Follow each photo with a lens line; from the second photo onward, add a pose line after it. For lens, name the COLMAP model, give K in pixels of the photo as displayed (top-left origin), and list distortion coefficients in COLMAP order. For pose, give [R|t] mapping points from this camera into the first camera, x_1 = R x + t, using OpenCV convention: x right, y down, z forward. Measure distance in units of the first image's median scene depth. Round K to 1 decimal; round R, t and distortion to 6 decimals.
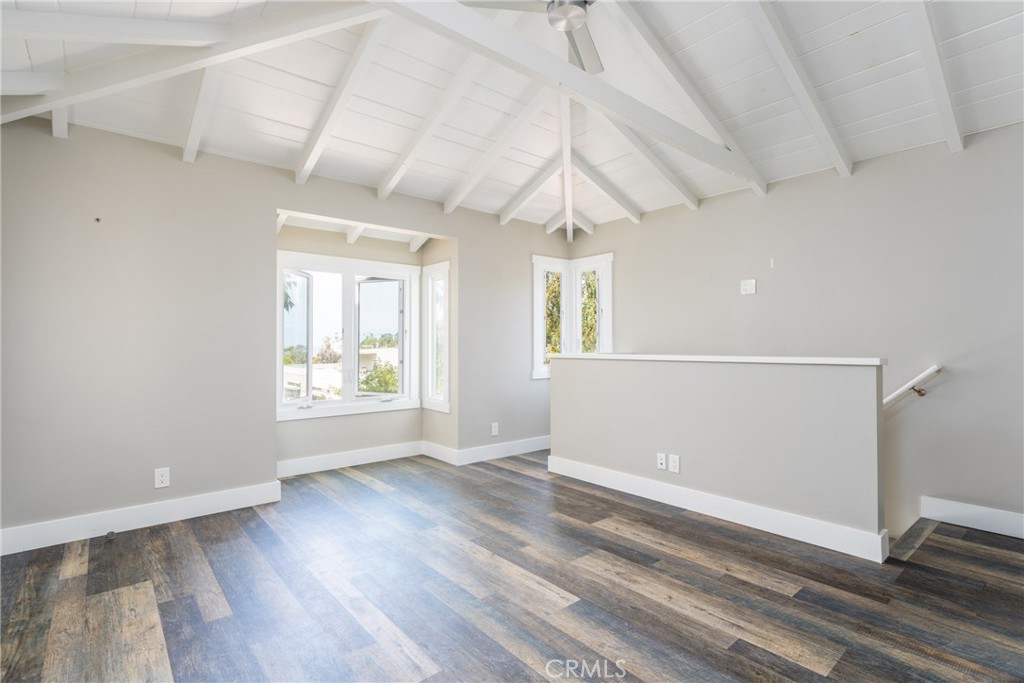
lens RADIAL K [[488.6, 0, 521.6], [0, 488.6, 340.1], [0, 0, 1]] dist [-0.000589, -0.001761]
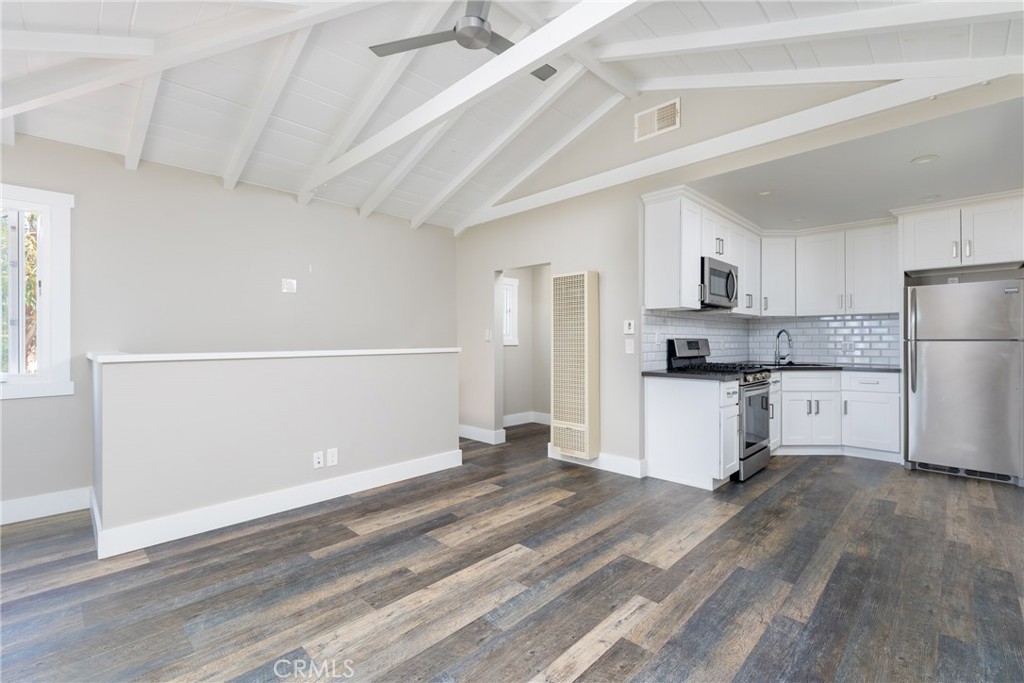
lens RADIAL K [[449.5, 0, 508.6], [0, 449.5, 338.2], [0, 0, 1]] dist [0.002871, 0.001631]
pose [[-0.077578, 0.005114, 0.996973, -0.883930], [-0.006184, 0.999965, -0.005610, 0.011825], [-0.996967, -0.006600, -0.077544, 0.965052]]
